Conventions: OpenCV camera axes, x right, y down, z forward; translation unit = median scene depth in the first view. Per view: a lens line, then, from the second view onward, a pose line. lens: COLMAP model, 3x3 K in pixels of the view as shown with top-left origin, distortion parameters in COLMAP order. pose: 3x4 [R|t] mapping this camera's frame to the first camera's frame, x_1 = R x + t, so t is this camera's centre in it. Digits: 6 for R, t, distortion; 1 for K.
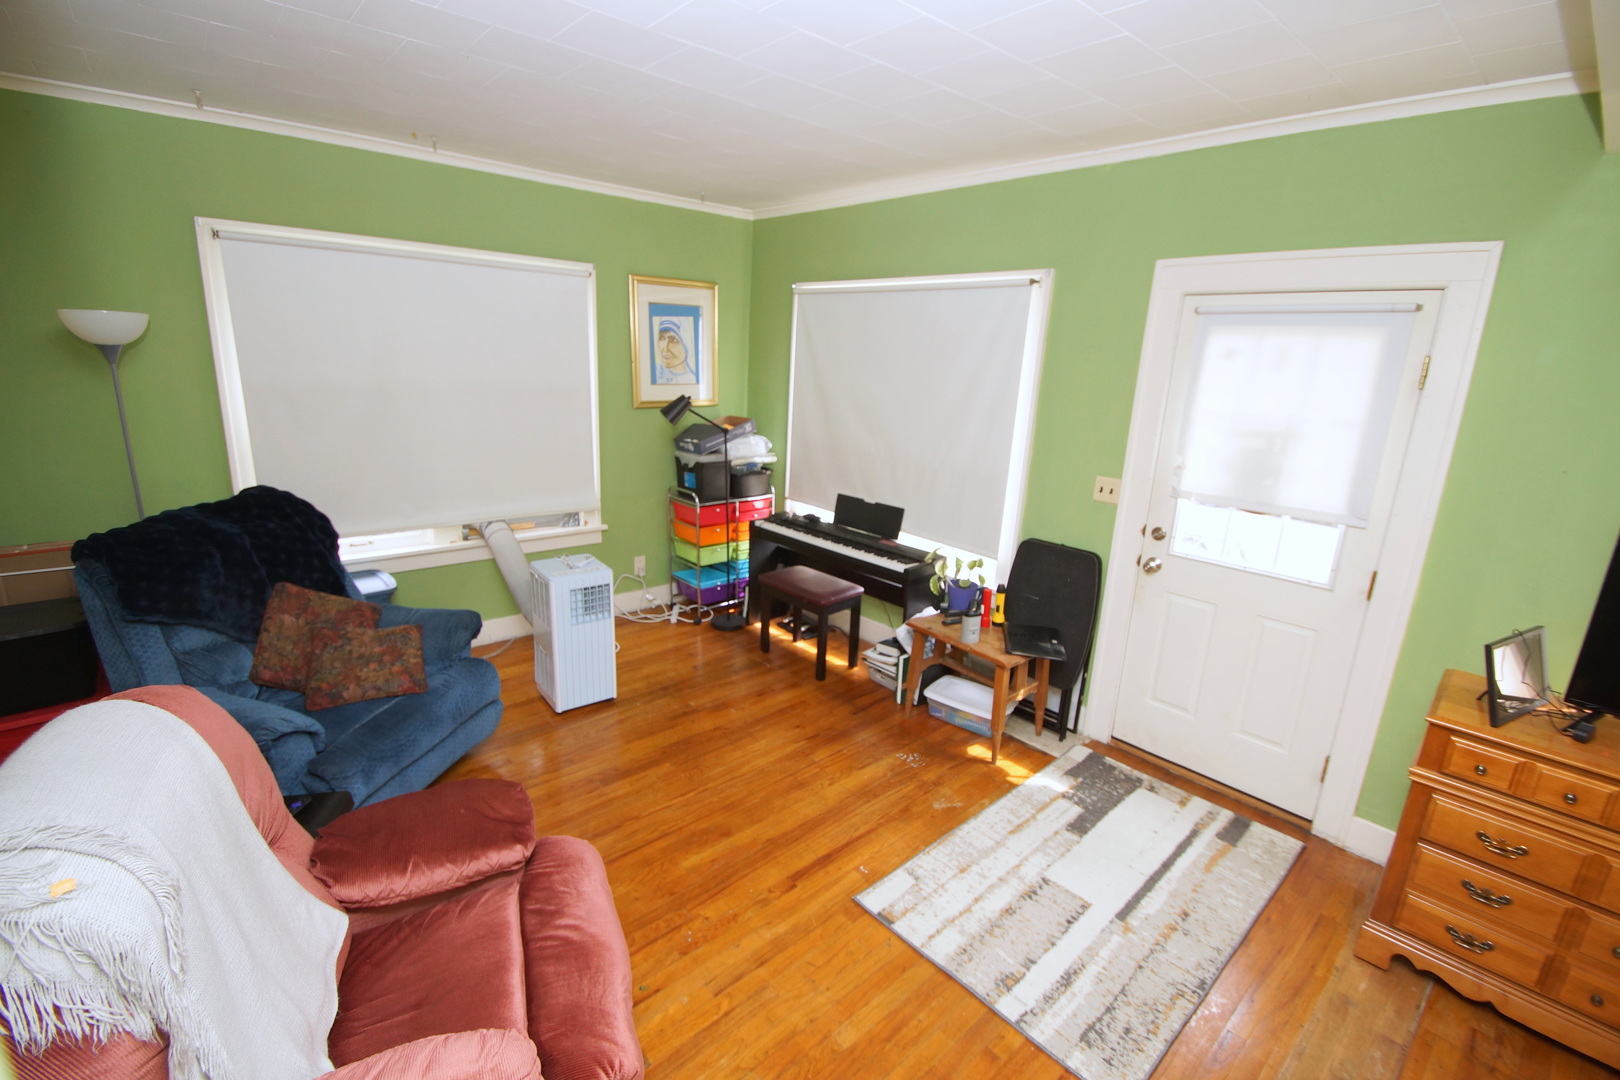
lens RADIAL K [[733.3, 0, 812.2], [0, 733.3, 543.1], [0, 0, 1]] dist [0.000513, 0.000080]
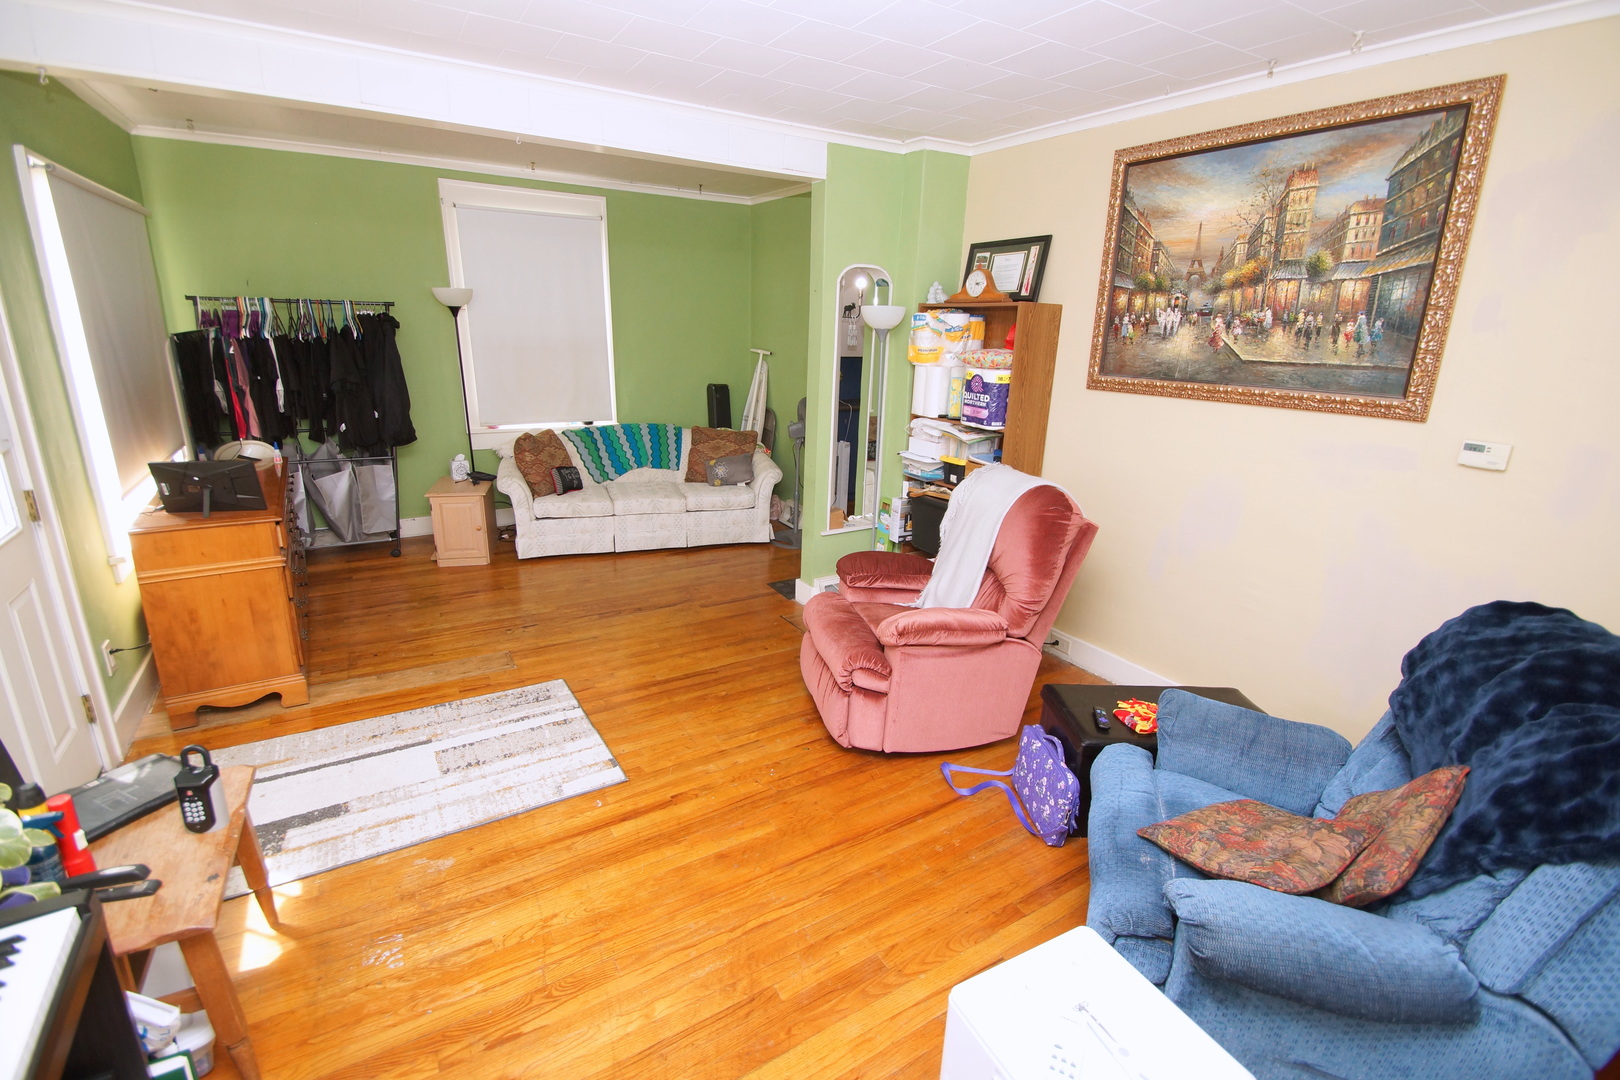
lens RADIAL K [[733.3, 0, 805.9], [0, 733.3, 536.1], [0, 0, 1]] dist [0.000513, 0.000080]
pose [[-0.980527, -0.117219, 0.157565, -0.325250], [-0.017562, 0.851452, 0.524138, -0.402791], [-0.195598, 0.511164, -0.836931, 1.600153]]
